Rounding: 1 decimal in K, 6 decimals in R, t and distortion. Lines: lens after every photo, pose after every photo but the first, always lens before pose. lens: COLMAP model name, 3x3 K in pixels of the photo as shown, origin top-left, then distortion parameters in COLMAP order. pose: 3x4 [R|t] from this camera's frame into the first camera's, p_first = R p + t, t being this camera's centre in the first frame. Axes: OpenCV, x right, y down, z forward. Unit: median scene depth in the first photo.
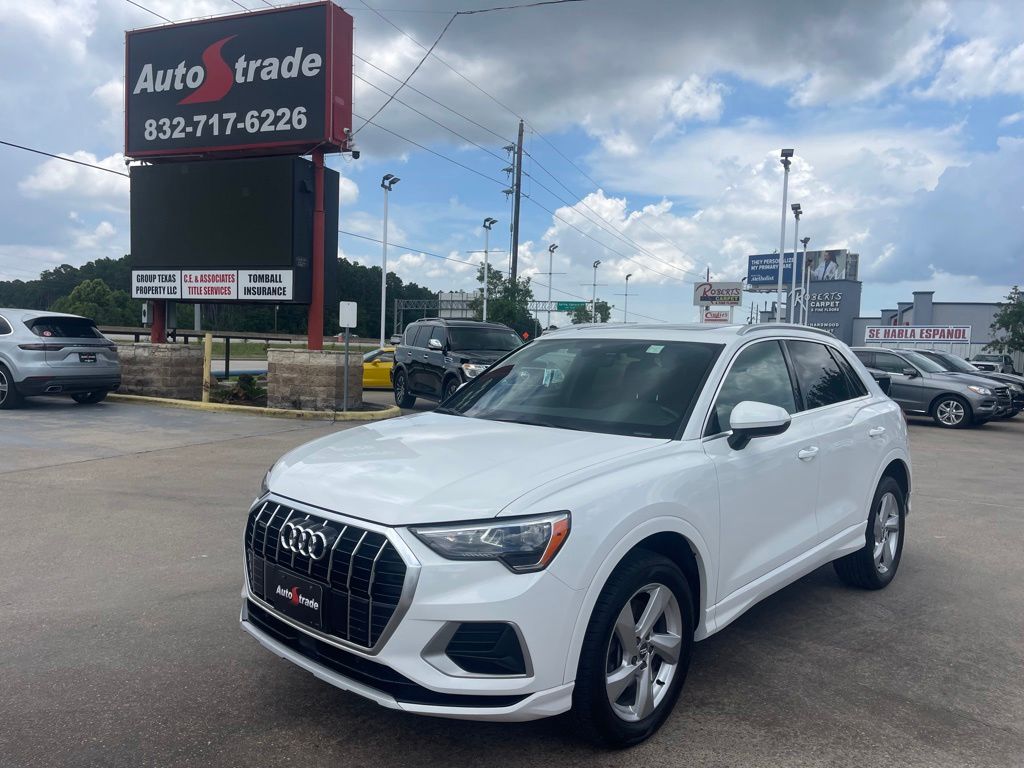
lens RADIAL K [[786.2, 0, 518.5], [0, 786.2, 386.5], [0, 0, 1]] dist [0.063142, -0.083006]
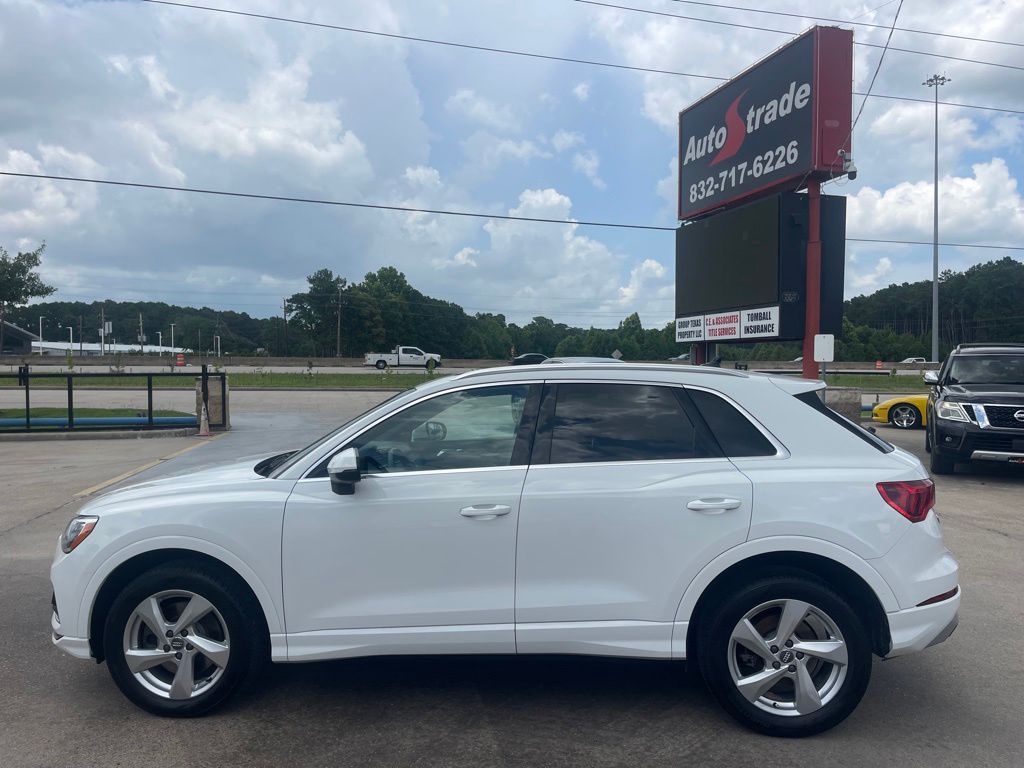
lens RADIAL K [[786.2, 0, 515.2], [0, 786.2, 385.6], [0, 0, 1]] dist [0.063142, -0.083006]
pose [[0.613259, -0.011388, -0.789800, 0.289356], [-0.022318, 0.999247, -0.031737, -0.007910], [0.789566, 0.037090, 0.612543, 0.127567]]
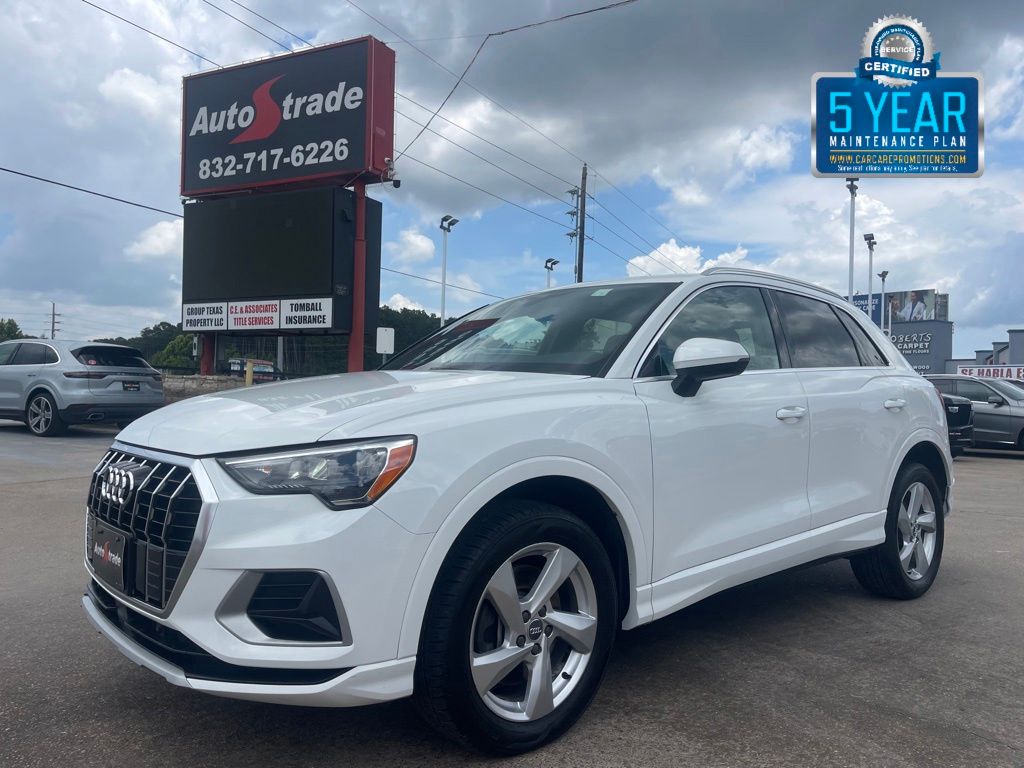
lens RADIAL K [[786.2, 0, 519.4], [0, 786.2, 375.8], [0, 0, 1]] dist [0.063142, -0.083006]
pose [[0.995263, -0.011575, -0.096526, 0.043646], [0.004046, 0.996958, -0.077842, 0.028649], [0.097134, 0.077083, 0.992282, 0.040652]]
